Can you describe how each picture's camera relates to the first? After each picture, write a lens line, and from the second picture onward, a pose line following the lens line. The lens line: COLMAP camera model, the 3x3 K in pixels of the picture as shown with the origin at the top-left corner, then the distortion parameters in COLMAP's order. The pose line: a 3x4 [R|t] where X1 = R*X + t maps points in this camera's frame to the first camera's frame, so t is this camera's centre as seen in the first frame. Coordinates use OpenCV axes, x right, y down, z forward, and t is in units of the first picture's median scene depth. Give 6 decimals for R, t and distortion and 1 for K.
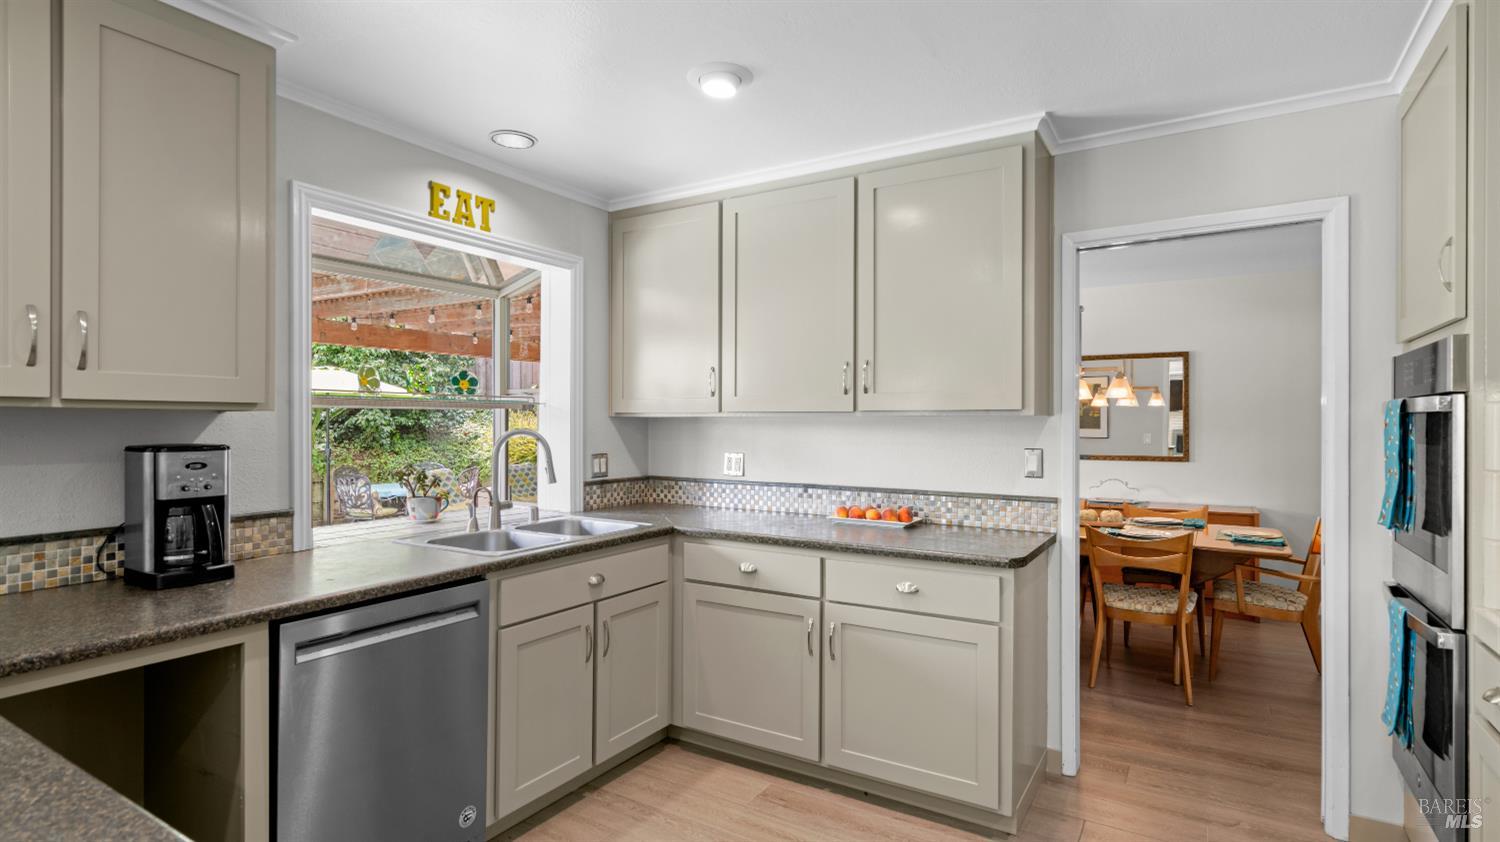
lens RADIAL K [[745.5, 0, 744.6], [0, 745.5, 423.5], [0, 0, 1]] dist [-0.001487, -0.001044]
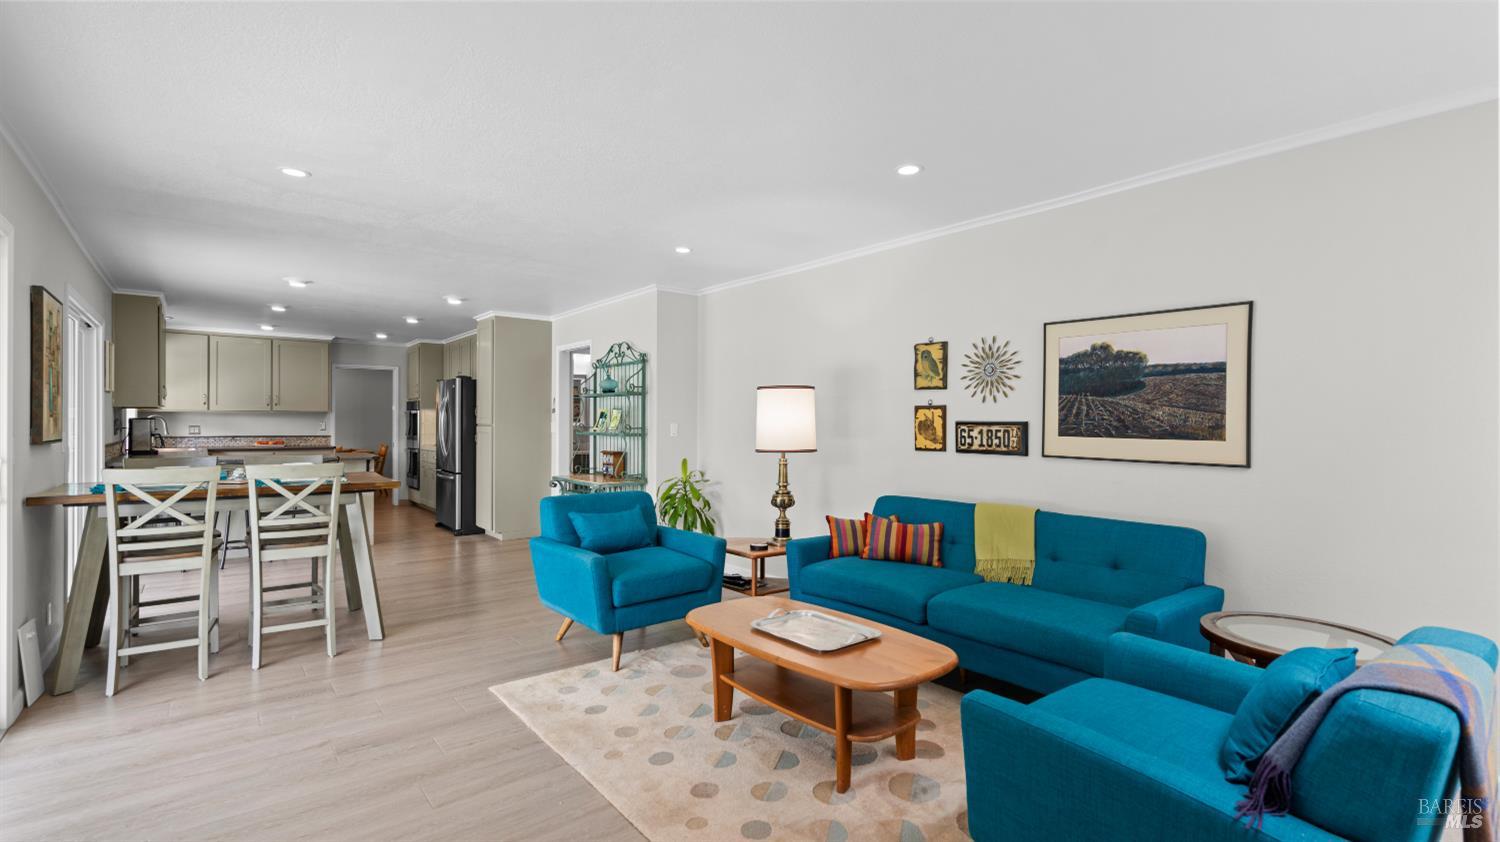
lens RADIAL K [[689.3, 0, 750.4], [0, 689.3, 421.7], [0, 0, 1]] dist [0.002652, 0.001326]
pose [[0.336500, 0.003414, 0.941677, -2.051686], [-0.000093, 0.999994, -0.003593, 0.043561], [-0.941683, 0.001122, 0.336498, -2.061547]]
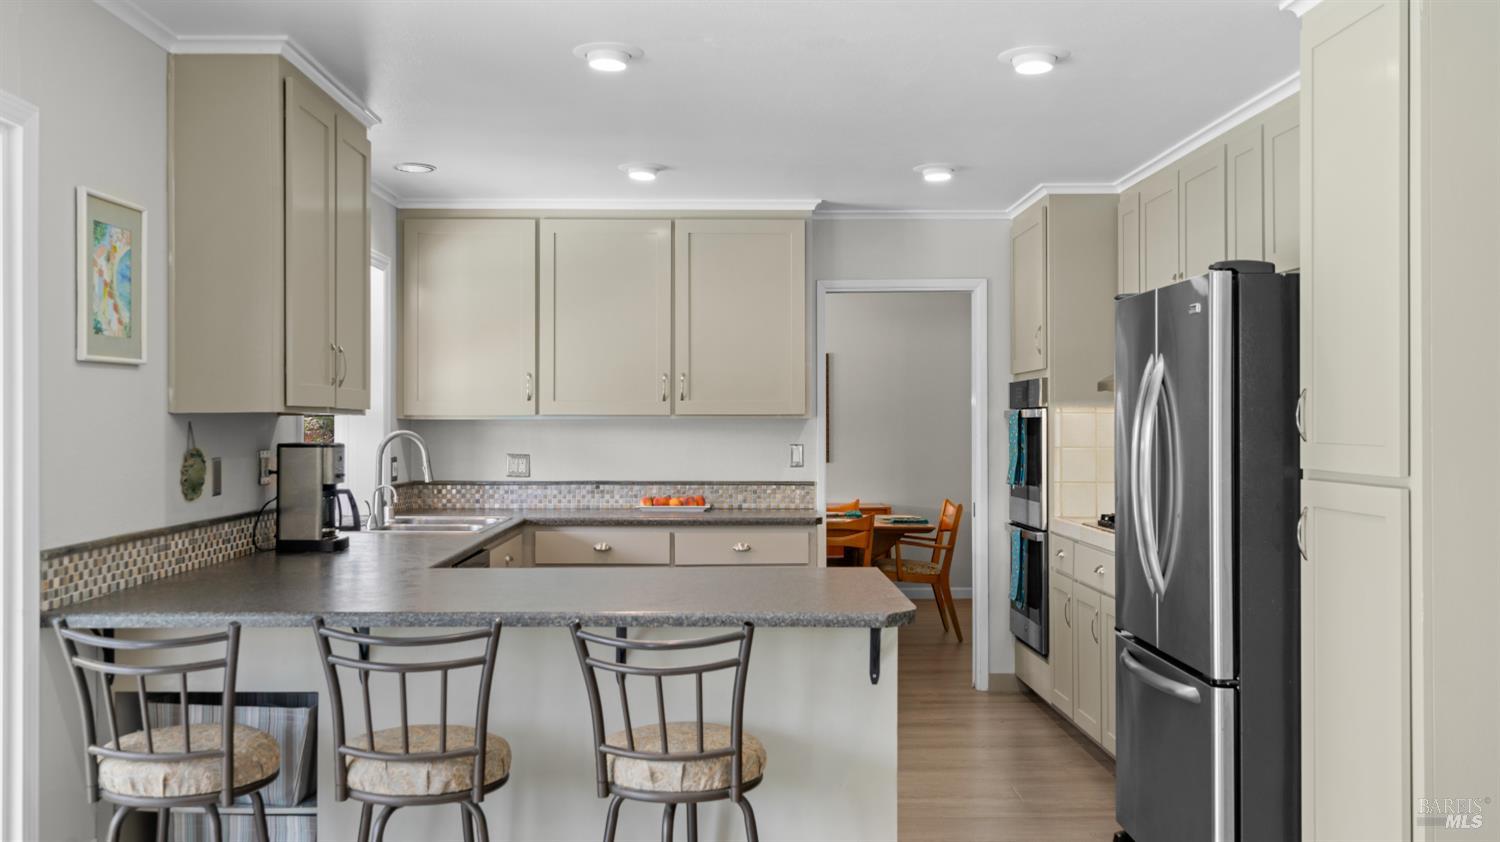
lens RADIAL K [[1331.5, 0, 743.7], [0, 1331.5, 418.9], [0, 0, 1]] dist [-0.022182, -0.009917]
pose [[0.839129, 0.001159, 0.543932, -0.938010], [0.002794, 0.999975, -0.006440, 0.004366], [-0.543926, 0.006924, 0.839105, -0.878576]]
